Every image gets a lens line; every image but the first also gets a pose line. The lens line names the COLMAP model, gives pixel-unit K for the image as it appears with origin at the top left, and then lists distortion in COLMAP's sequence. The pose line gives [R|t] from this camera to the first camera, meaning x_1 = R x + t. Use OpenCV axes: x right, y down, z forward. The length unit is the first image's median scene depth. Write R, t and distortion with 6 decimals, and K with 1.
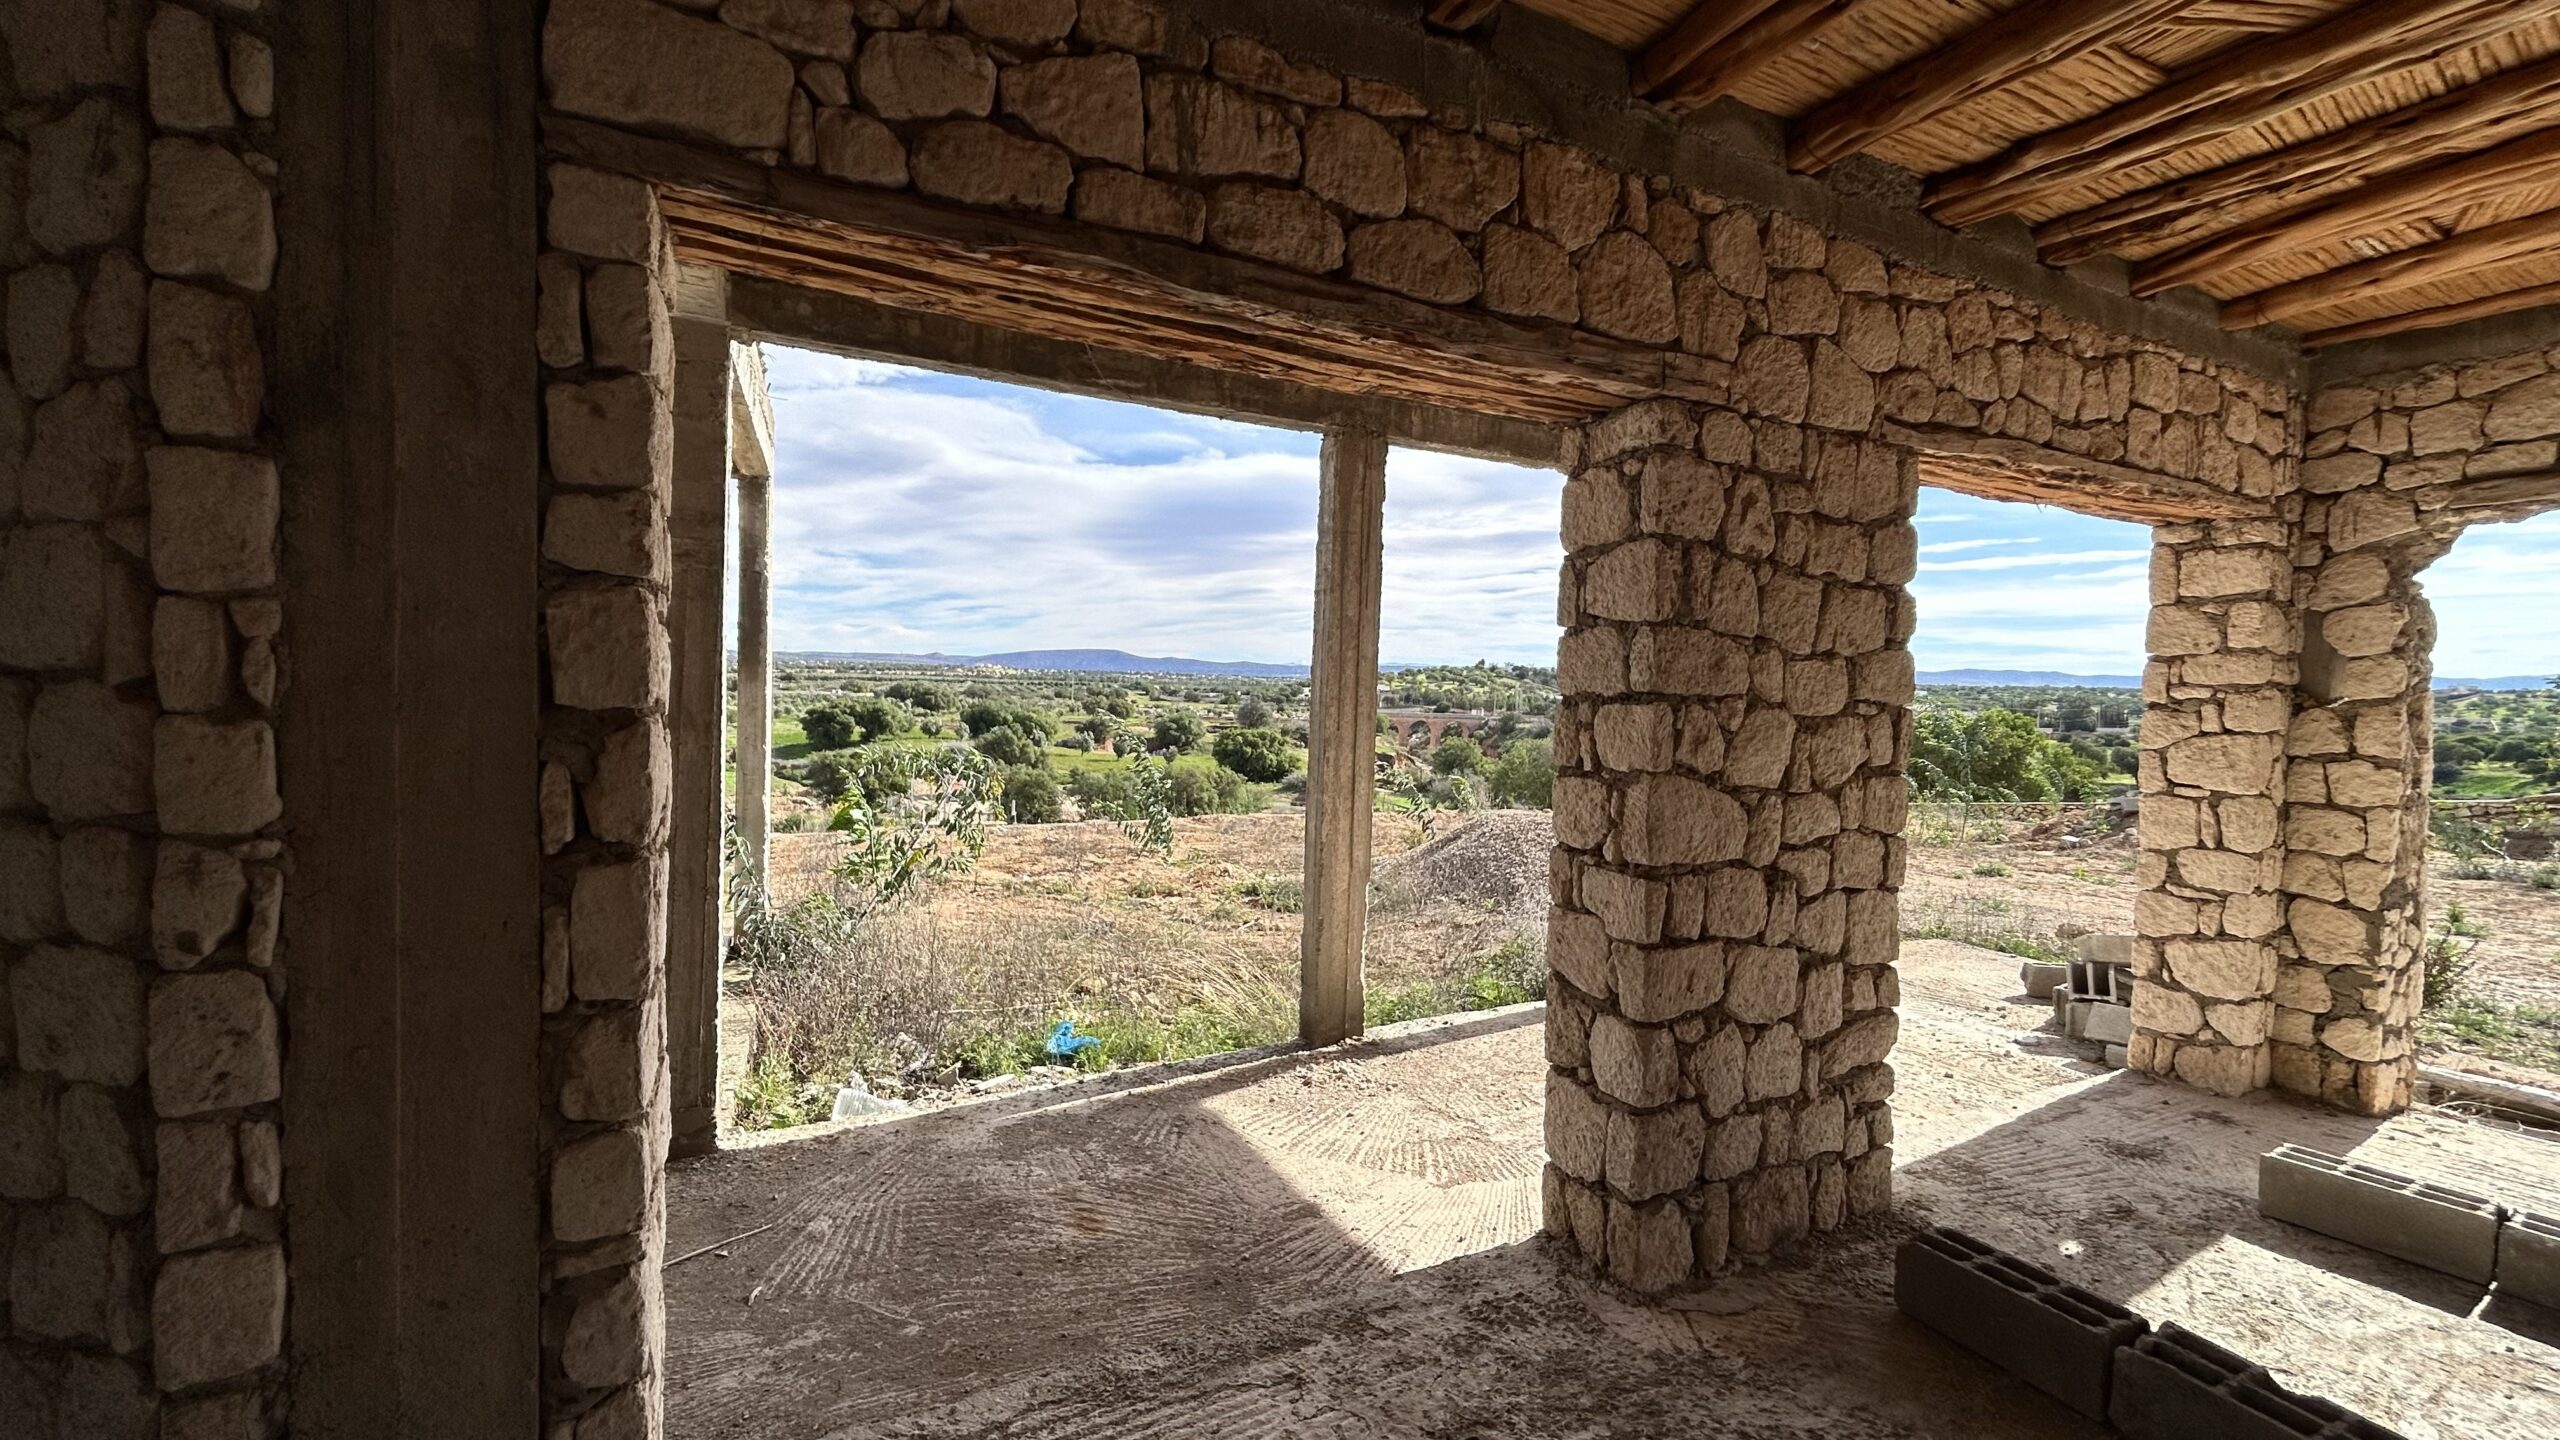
lens RADIAL K [[1041.4, 0, 1276.9], [0, 1041.4, 714.7], [0, 0, 1]] dist [-0.004046, 0.002496]
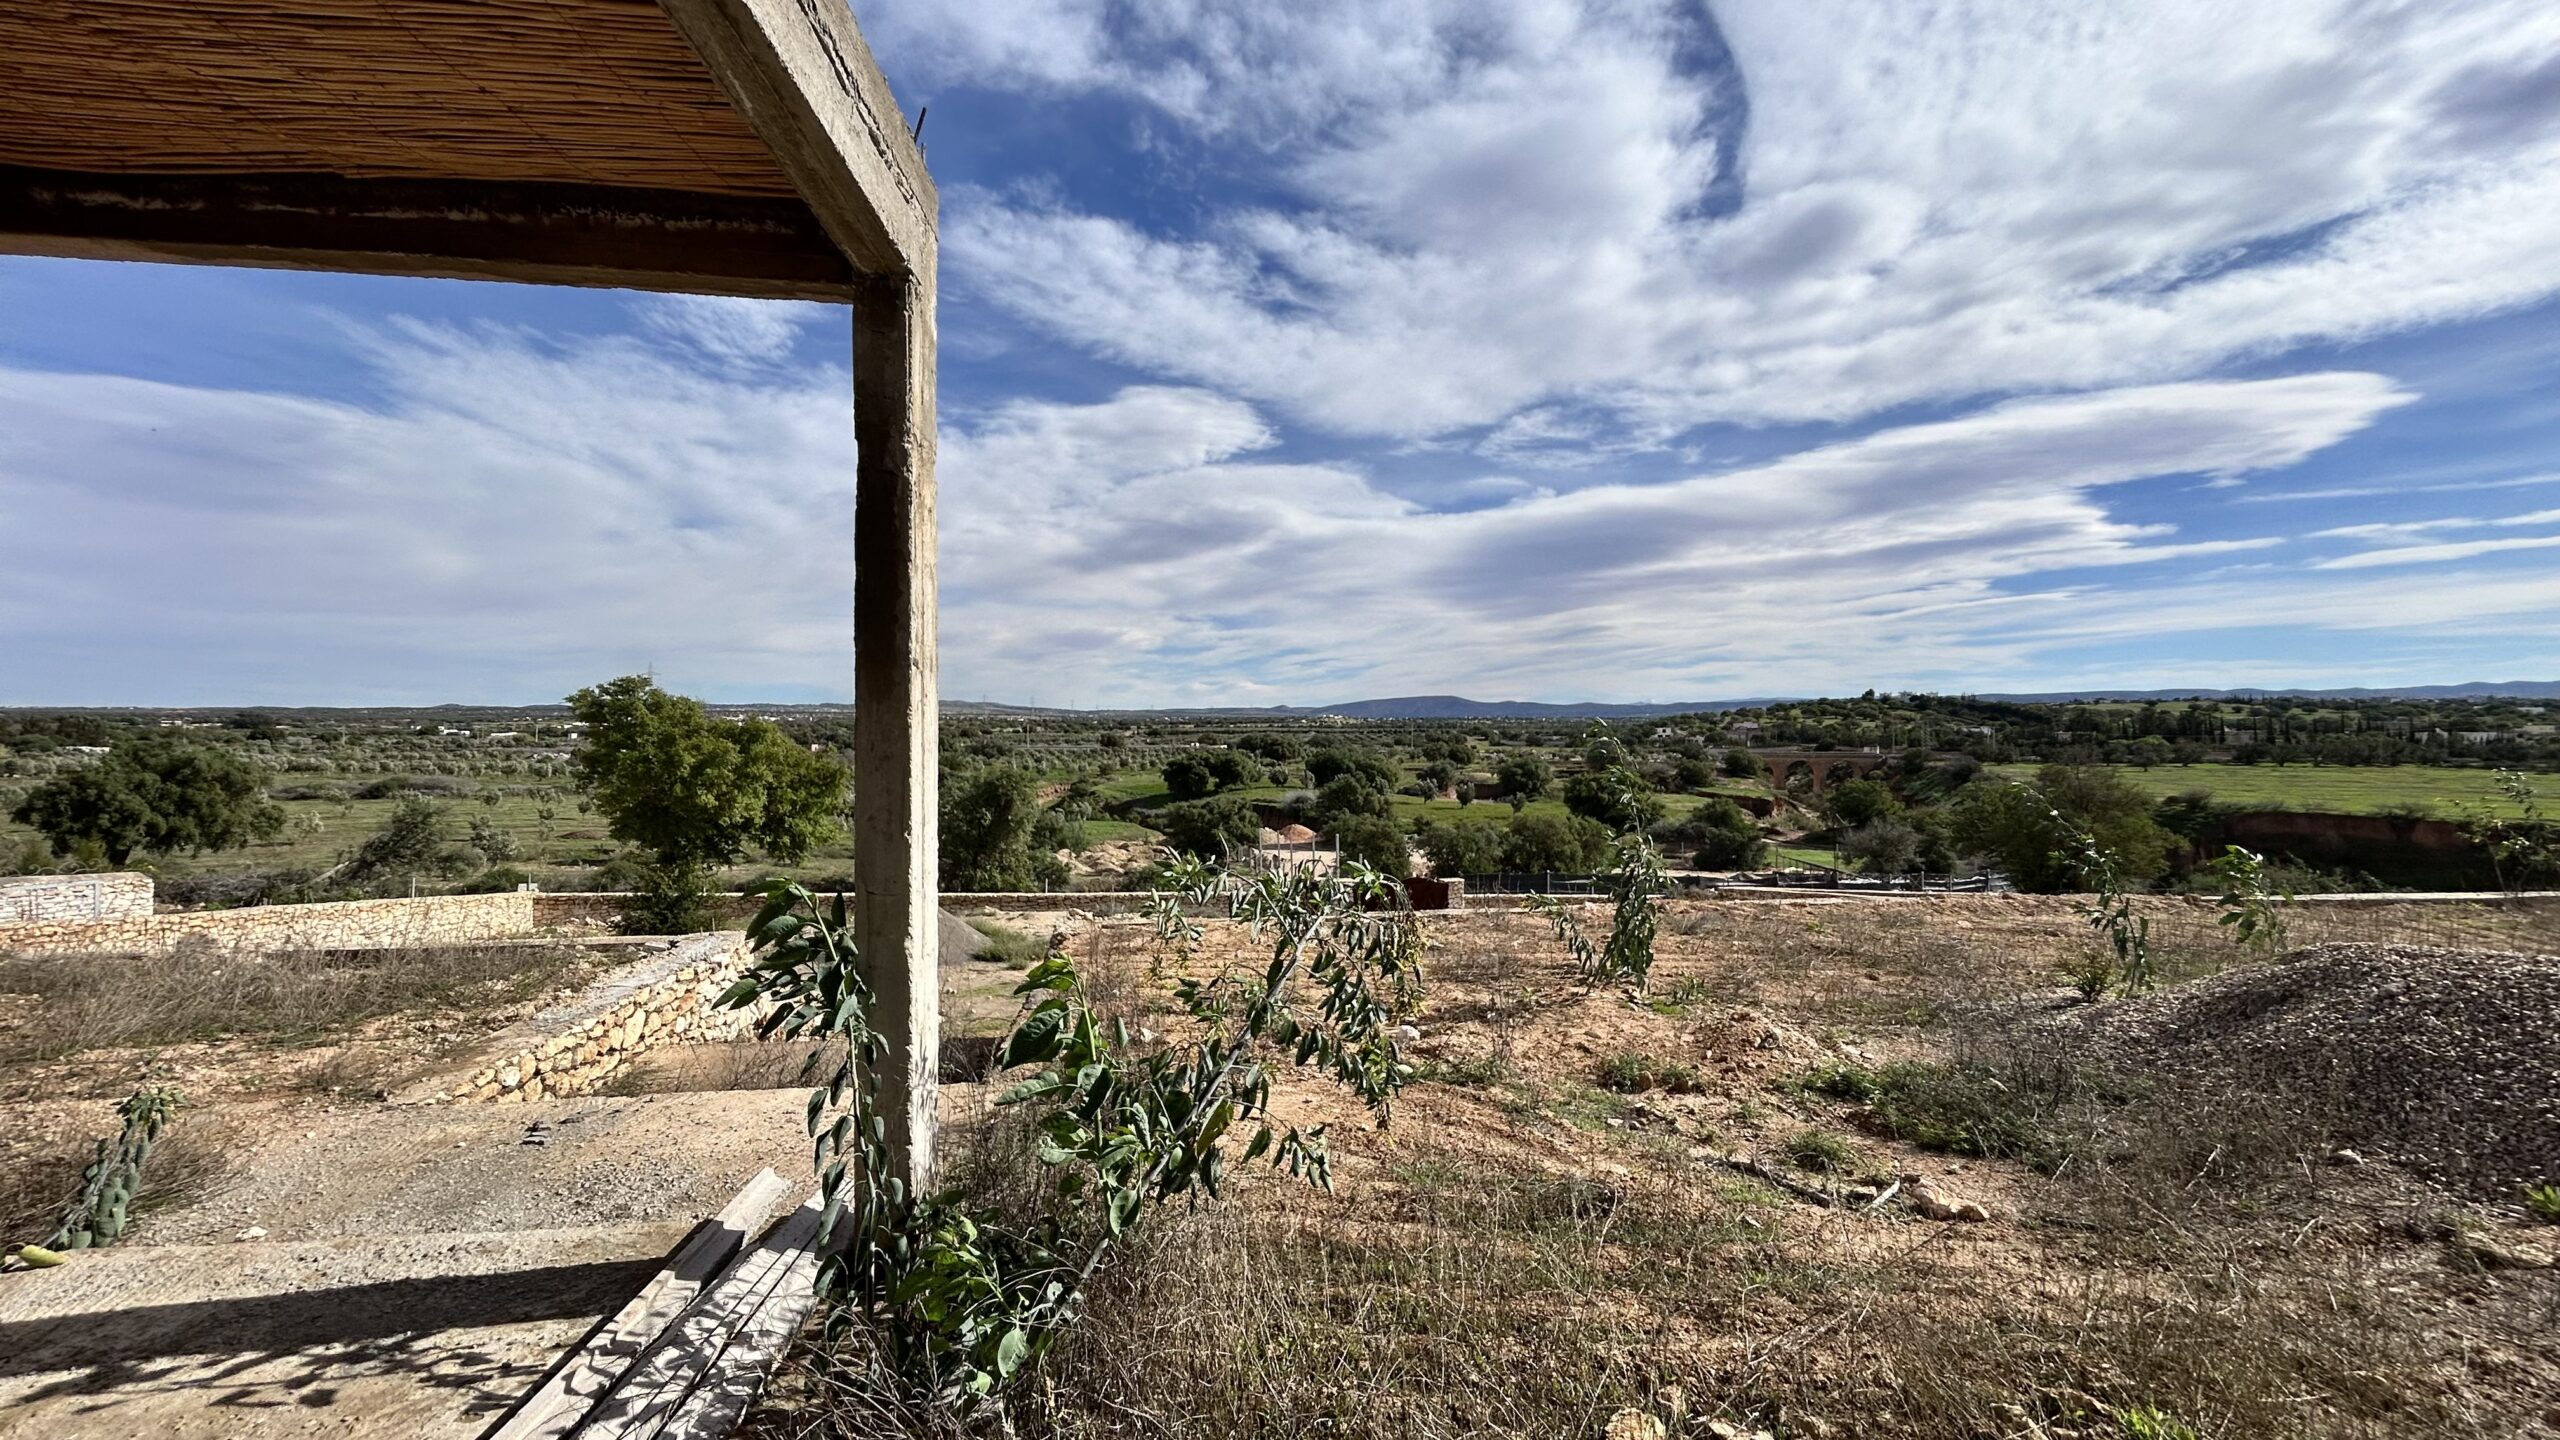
lens RADIAL K [[1040.1, 0, 1274.9], [0, 1040.1, 708.4], [0, 0, 1]] dist [-0.001891, 0.000789]
pose [[0.947651, -0.036323, -0.317236, -0.286746], [0.020217, 0.998341, -0.053915, 0.003356], [0.318668, 0.044679, 0.946813, 0.959886]]
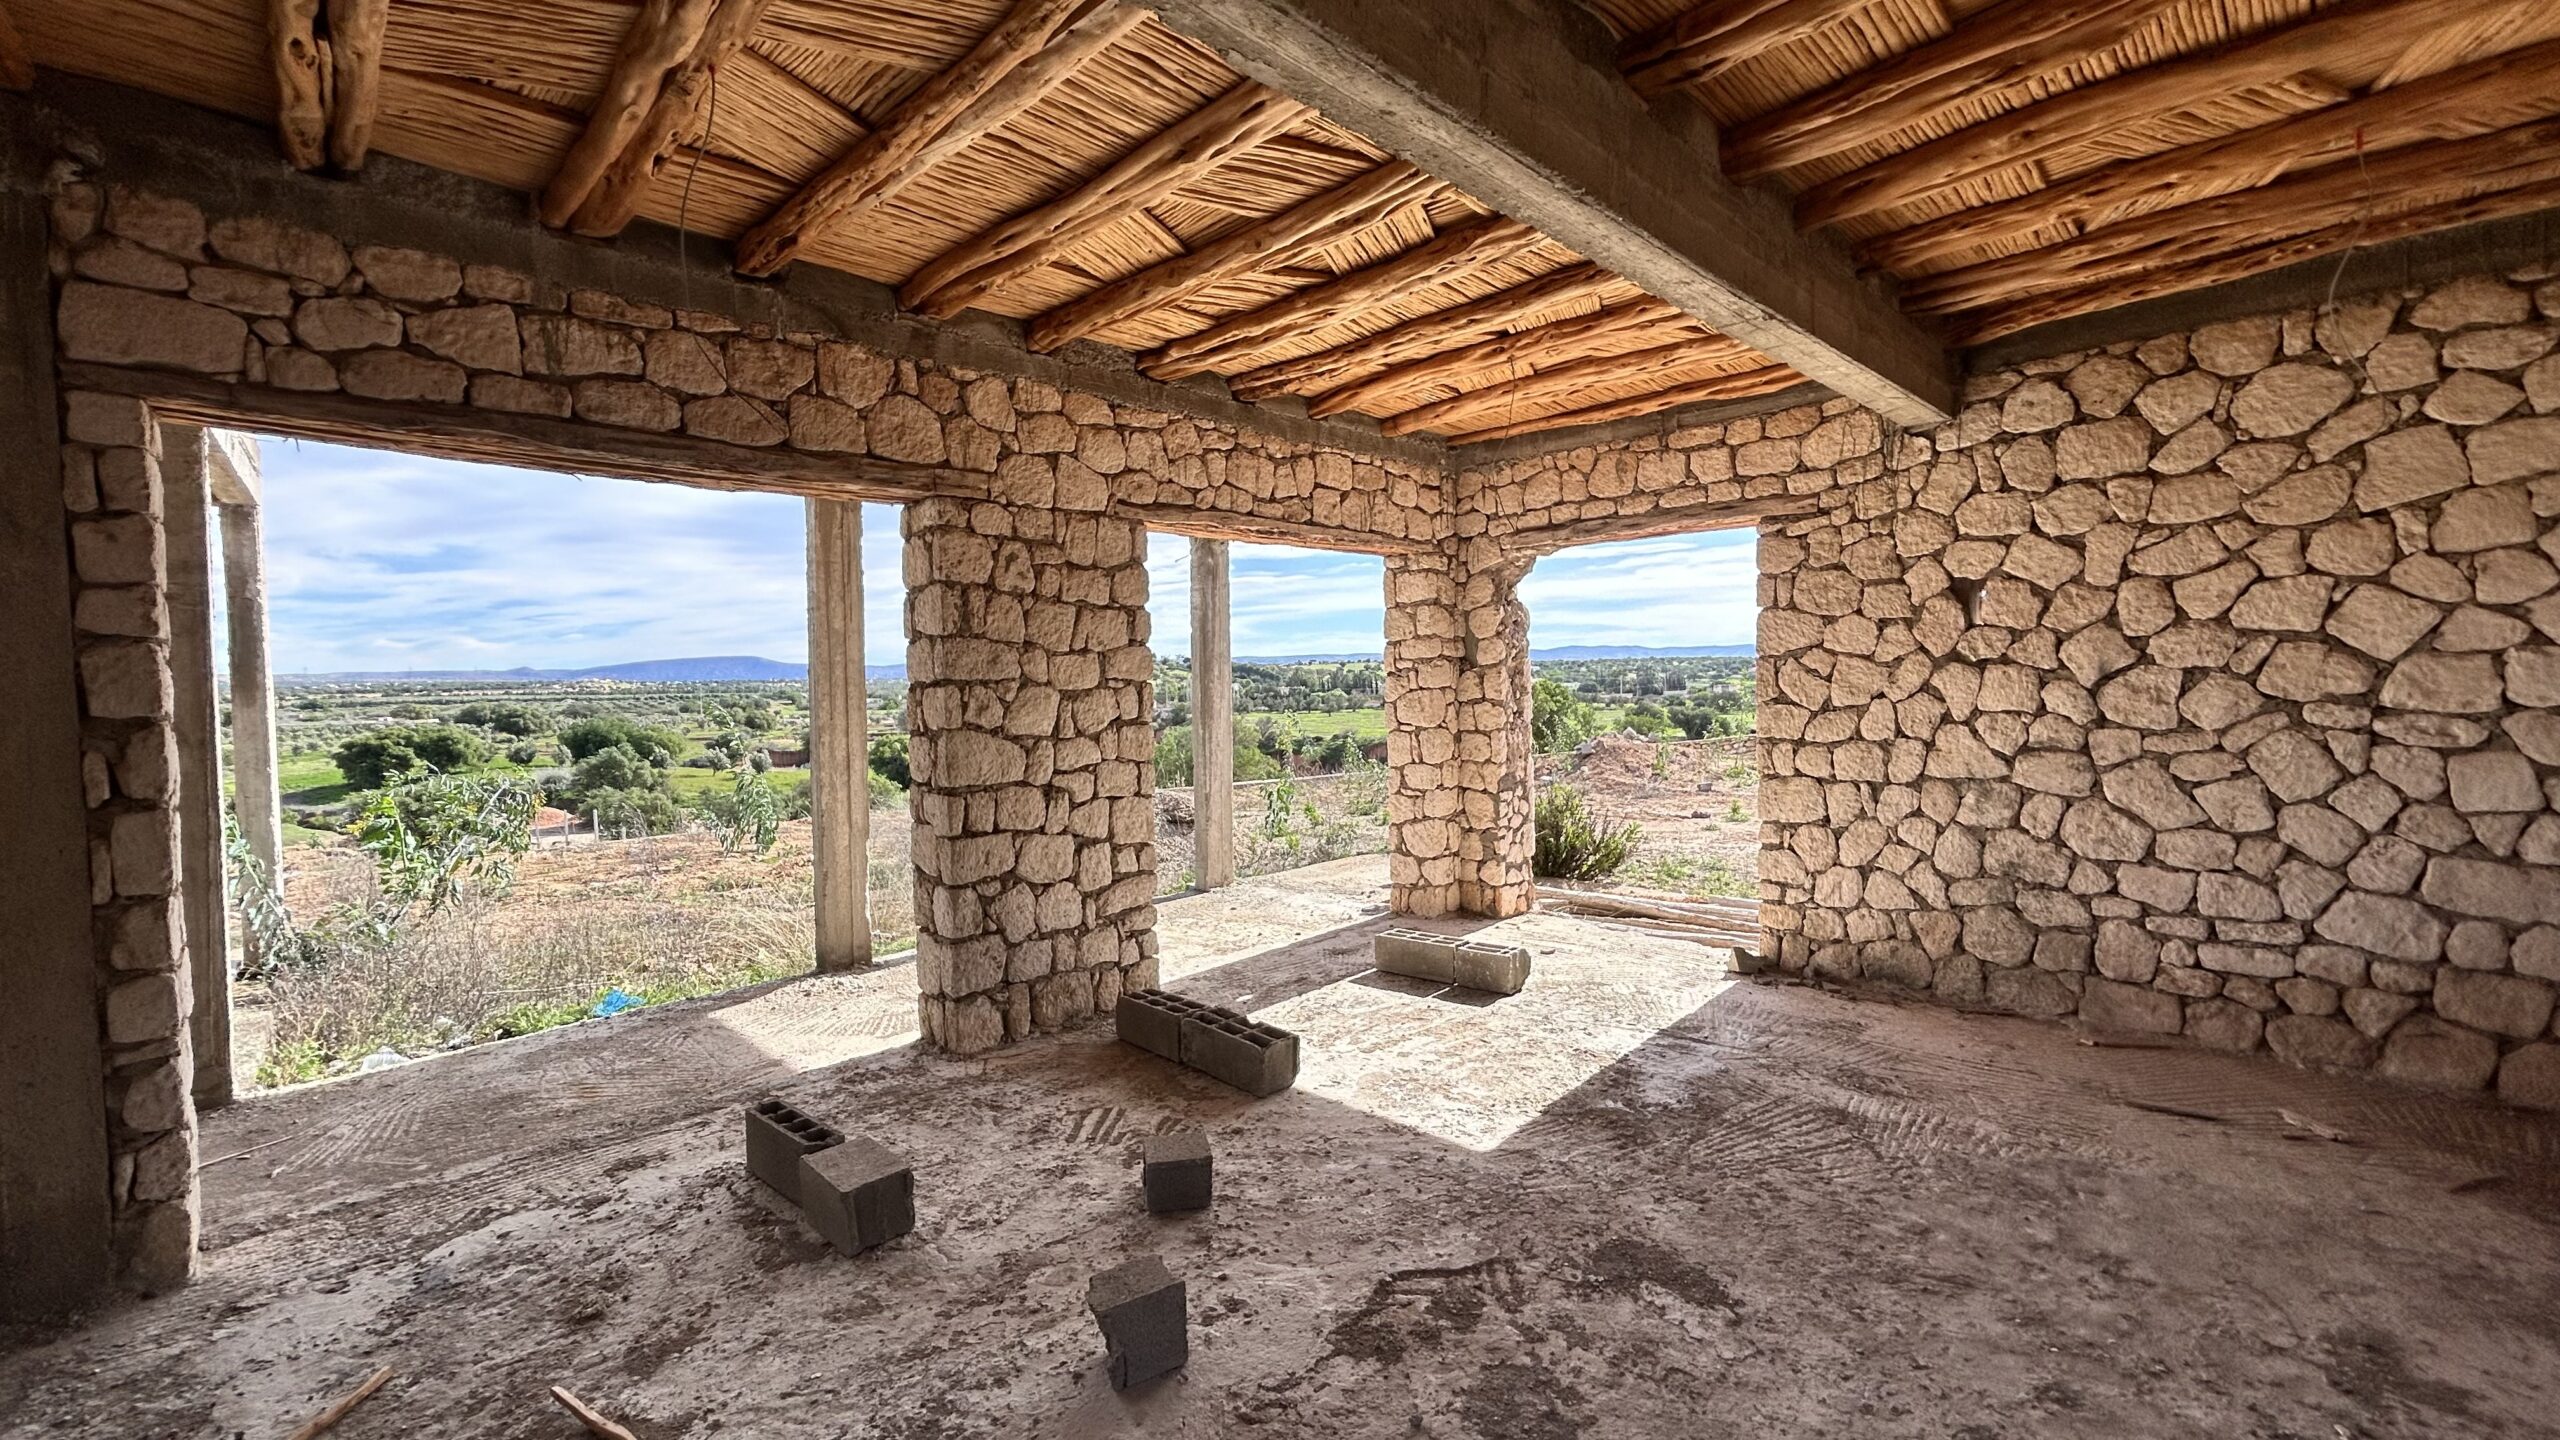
lens RADIAL K [[1039.0, 0, 1275.9], [0, 1039.0, 716.1], [0, 0, 1]] dist [-0.001570, 0.000216]
pose [[0.951379, -0.054384, 0.303185, 0.237416], [0.052419, 0.998518, 0.014620, 0.025581], [-0.303531, 0.001984, 0.952820, -0.453528]]
